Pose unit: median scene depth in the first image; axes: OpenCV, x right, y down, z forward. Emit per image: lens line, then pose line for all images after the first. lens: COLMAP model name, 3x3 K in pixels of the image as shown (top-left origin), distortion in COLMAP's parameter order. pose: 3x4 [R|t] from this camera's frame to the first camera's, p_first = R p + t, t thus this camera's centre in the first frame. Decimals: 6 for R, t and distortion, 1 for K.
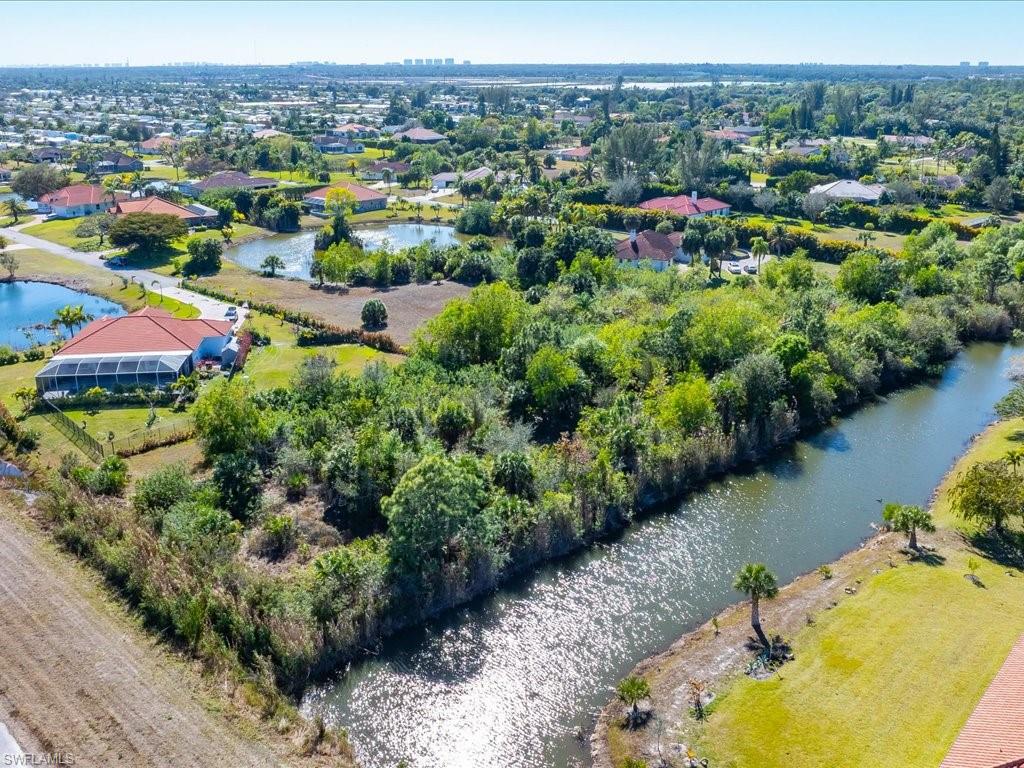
lens RADIAL K [[952.3, 0, 511.3], [0, 952.3, 417.0], [0, 0, 1]] dist [-0.015415, -0.021663]
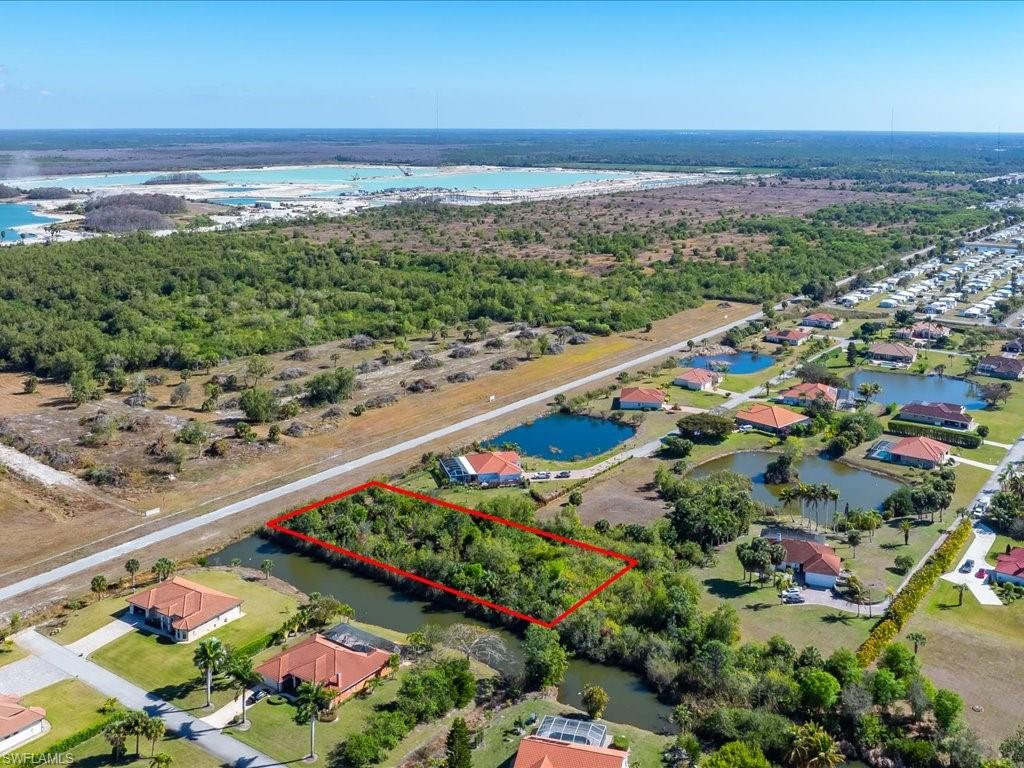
lens RADIAL K [[1007.4, 0, 510.0], [0, 1007.4, 329.3], [0, 0, 1]] dist [-0.004021, -0.032170]
pose [[0.145914, 0.201701, -0.968517, 1.851551], [-0.351492, 0.925690, 0.139827, -0.711012], [0.924750, 0.320023, 0.205967, 0.390627]]
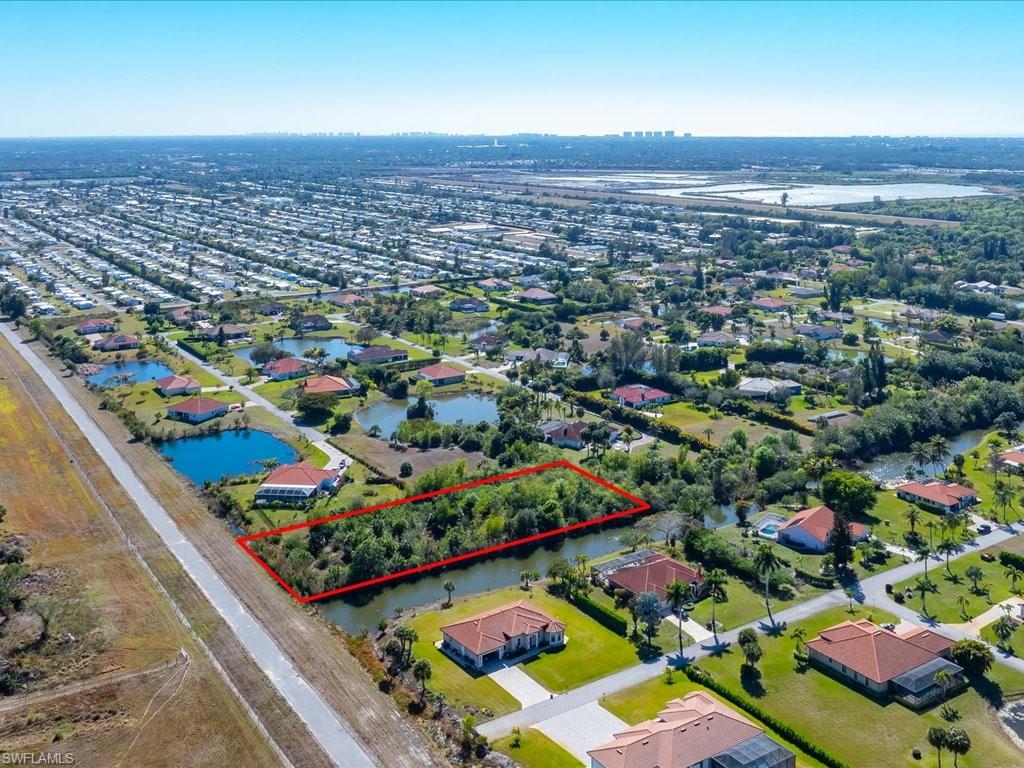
lens RADIAL K [[1005.4, 0, 509.6], [0, 1005.4, 381.1], [0, 0, 1]] dist [-0.010649, -0.016931]
pose [[0.975919, 0.051650, -0.211932, 0.580883], [-0.074935, 0.991818, -0.103352, -0.094901], [0.204860, 0.116744, 0.971804, -1.218426]]
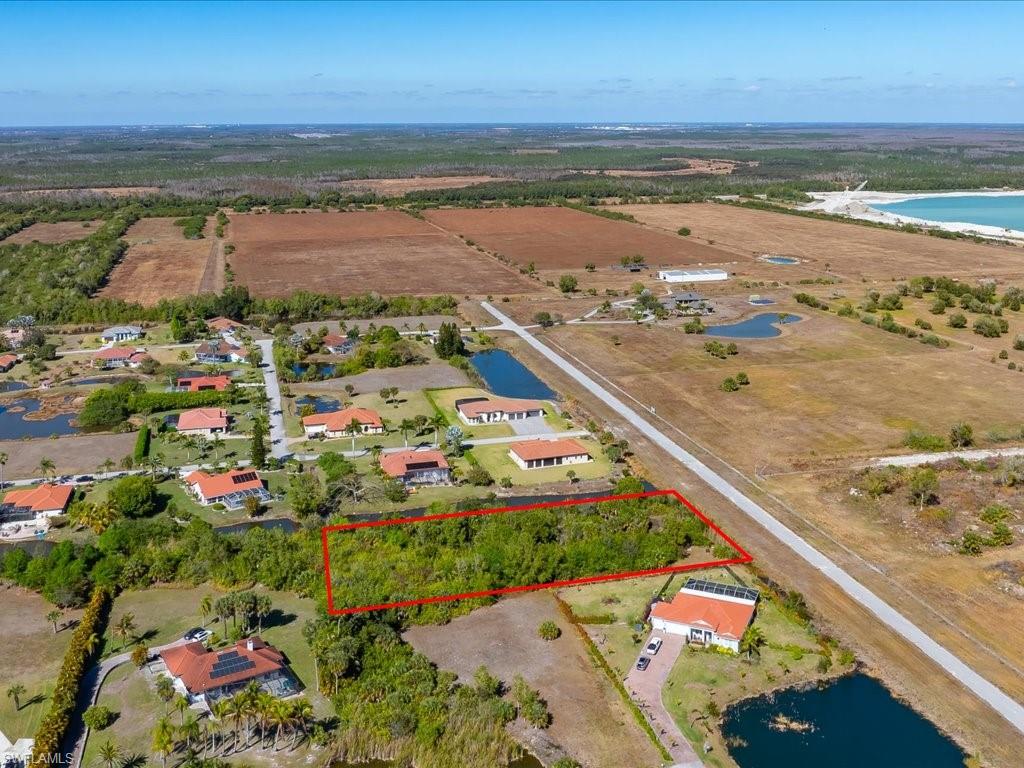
lens RADIAL K [[1008.6, 0, 518.5], [0, 1008.6, 383.5], [0, 0, 1]] dist [-0.005977, -0.033385]
pose [[-0.863359, -0.123081, 0.489349, -0.854371], [0.182716, 0.827723, 0.530556, -1.305287], [-0.470347, 0.547473, -0.692133, 2.006193]]
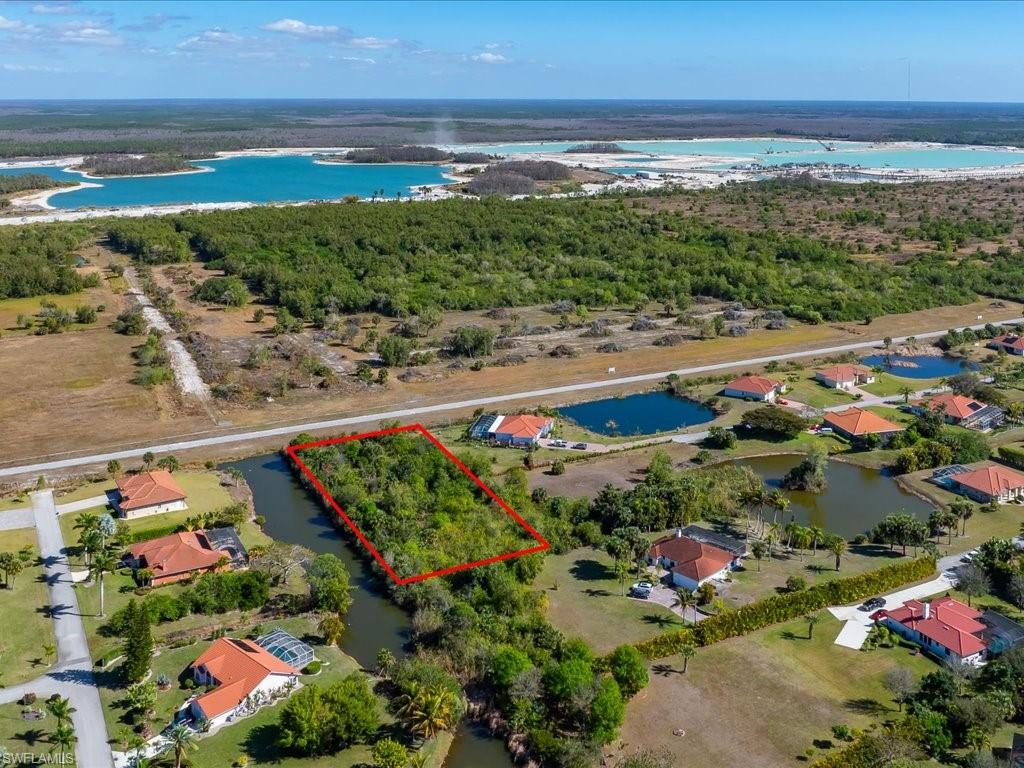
lens RADIAL K [[998.3, 0, 532.1], [0, 998.3, 381.1], [0, 0, 1]] dist [-0.008546, -0.028488]
pose [[-0.294046, 0.266930, -0.917761, 1.820722], [-0.338857, 0.868726, 0.361236, -1.058098], [0.893707, 0.417210, -0.164994, 1.316967]]
